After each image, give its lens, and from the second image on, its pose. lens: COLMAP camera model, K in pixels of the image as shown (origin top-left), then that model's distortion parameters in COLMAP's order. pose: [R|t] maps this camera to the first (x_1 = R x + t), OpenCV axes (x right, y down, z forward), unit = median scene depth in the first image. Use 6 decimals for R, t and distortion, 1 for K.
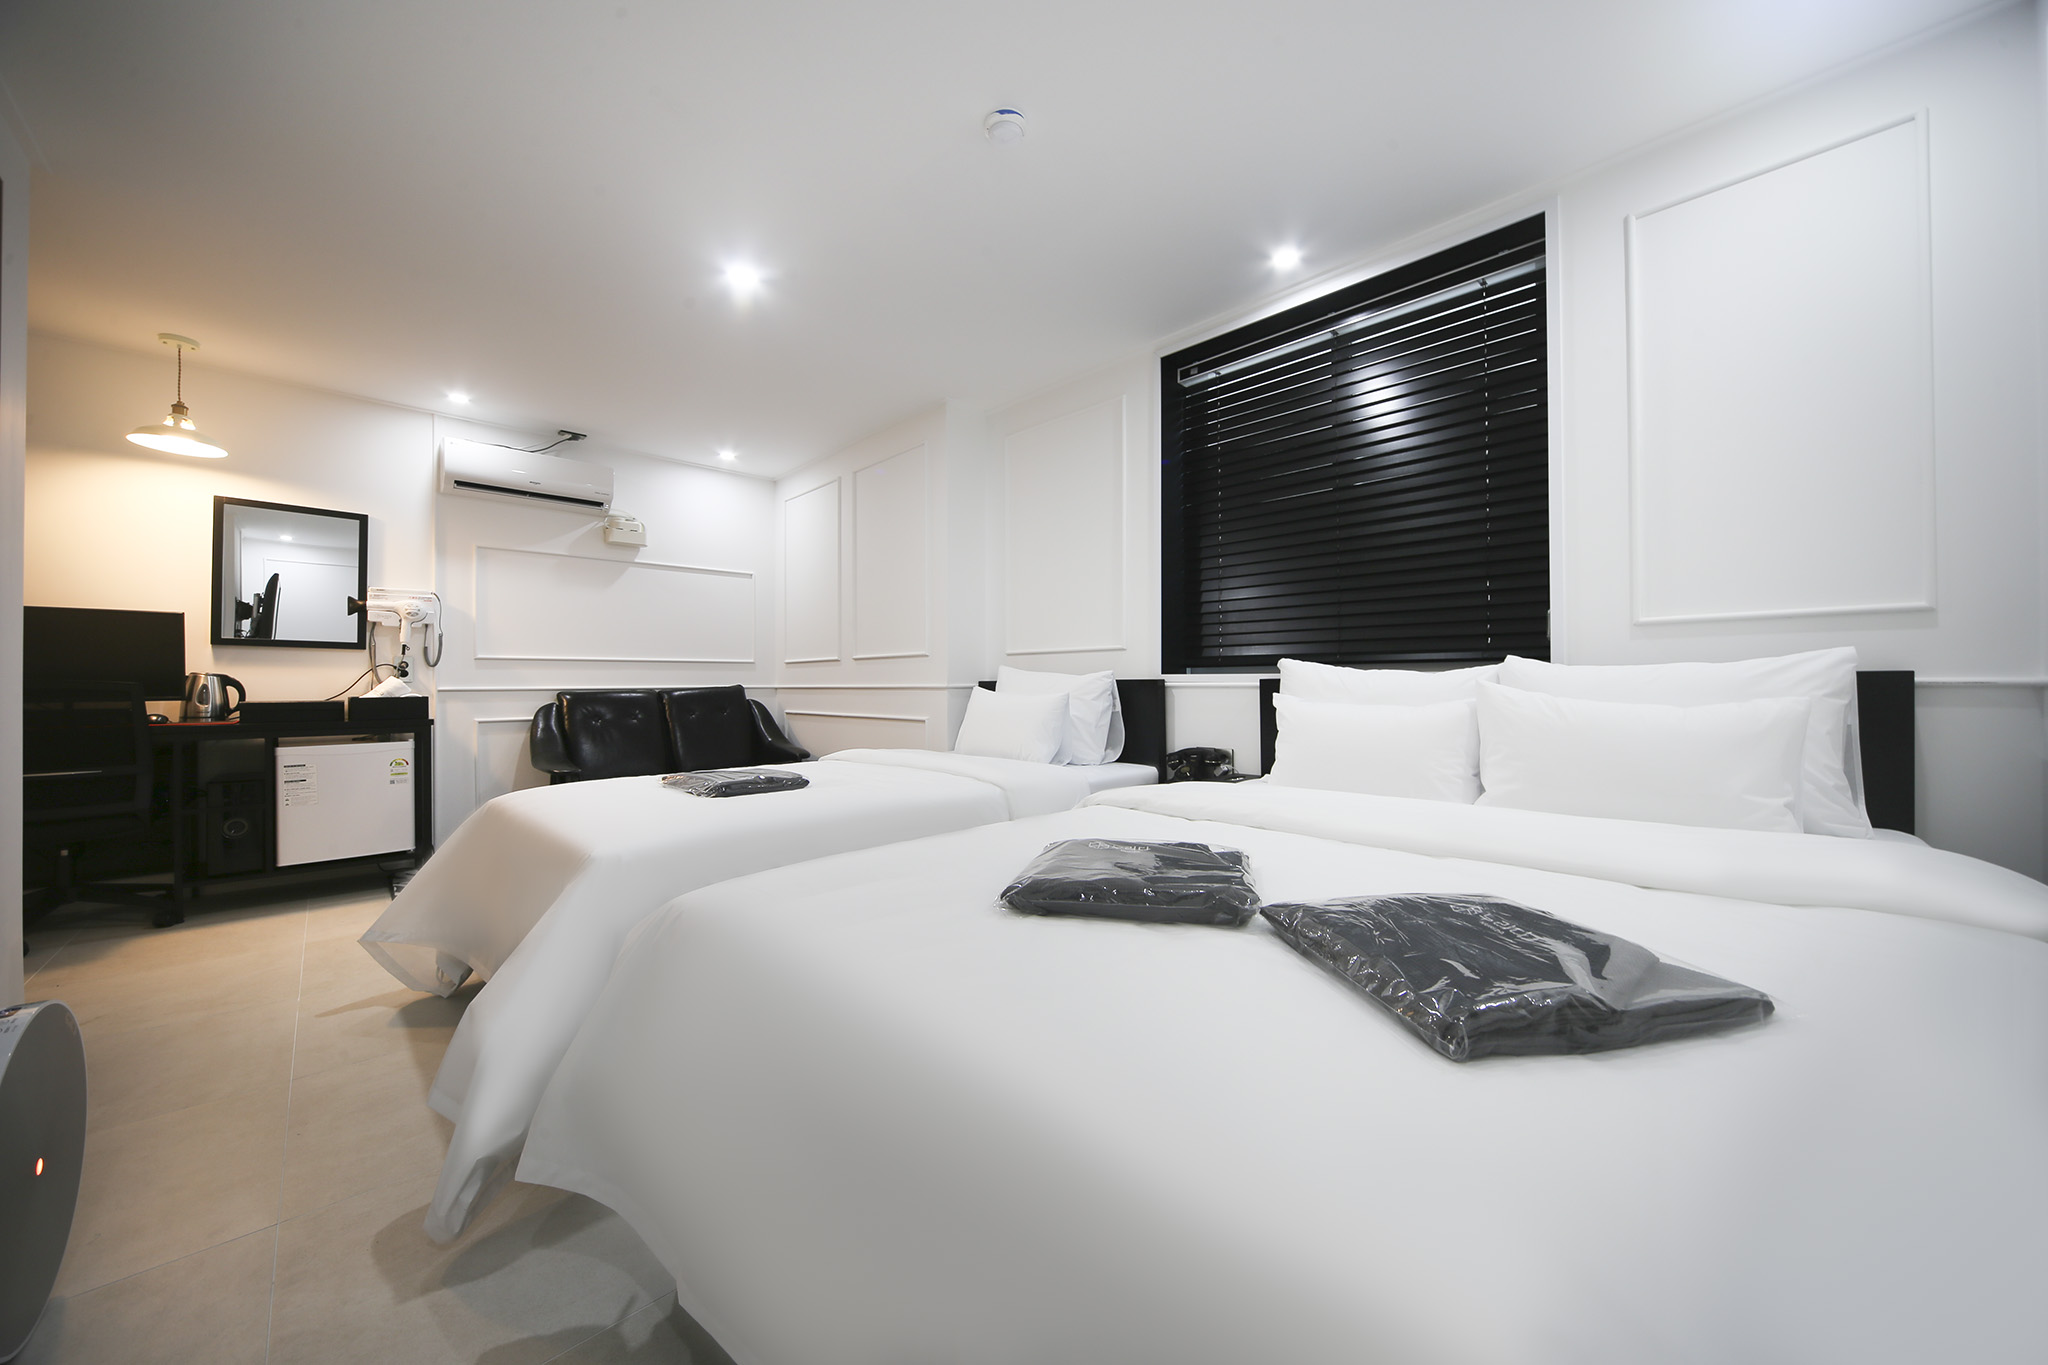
lens RADIAL K [[688.1, 0, 1032.9], [0, 688.1, 685.1], [0, 0, 1]] dist [-0.011244, 0.000036]
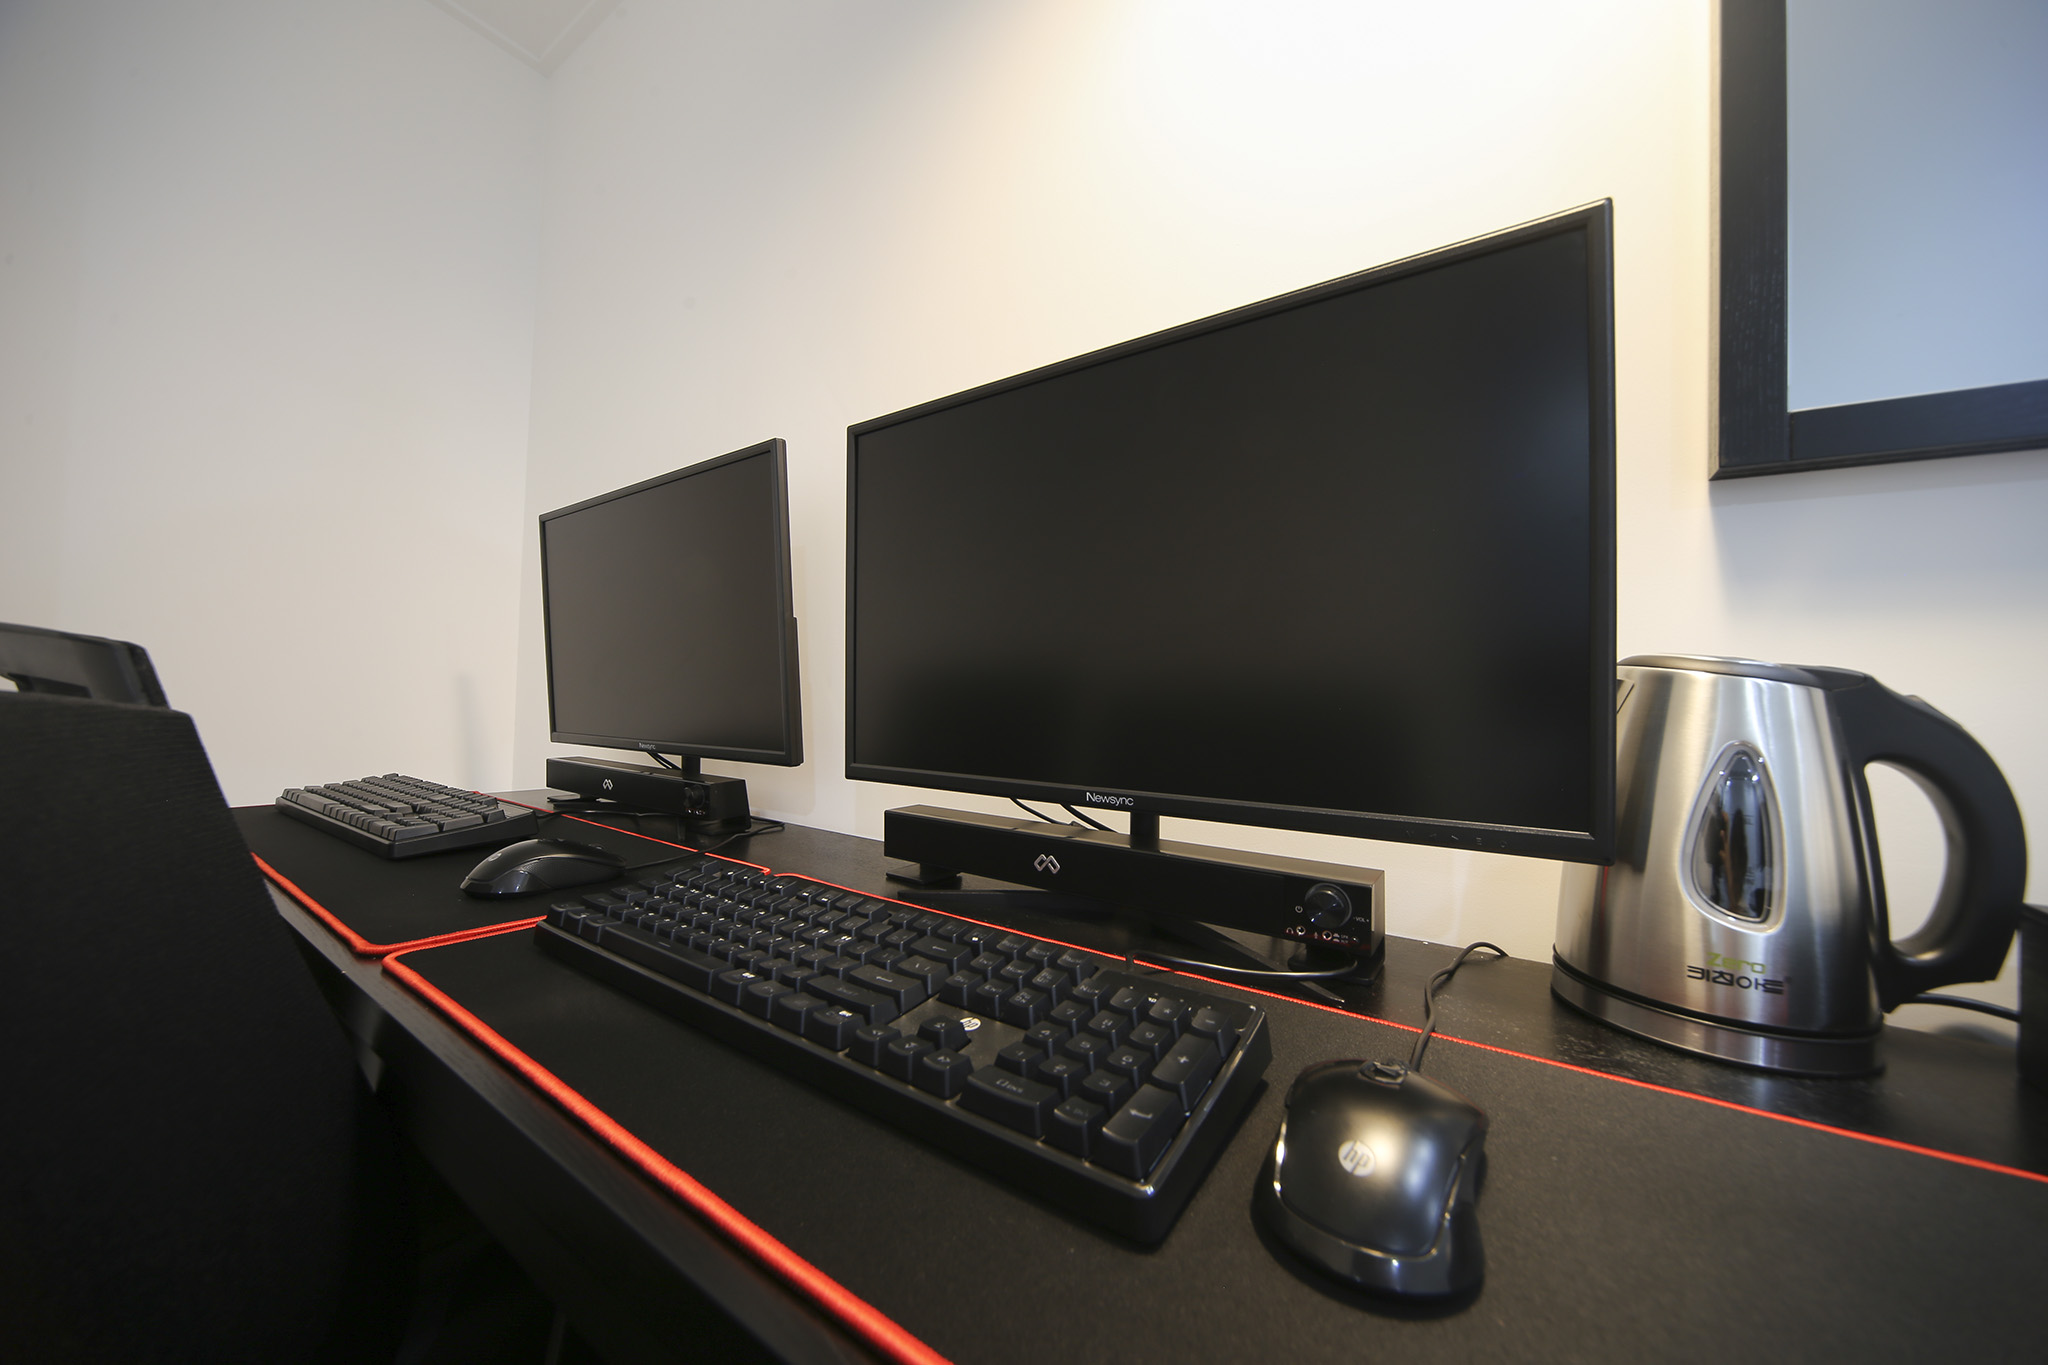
lens RADIAL K [[688.1, 0, 1028.2], [0, 688.1, 686.7], [0, 0, 1]] dist [-0.011244, 0.000036]
pose [[0.126439, -0.008258, -0.991940, -1.100690], [-0.009543, 0.999909, -0.009540, -0.010516], [0.991928, 0.010672, 0.126349, 0.842549]]
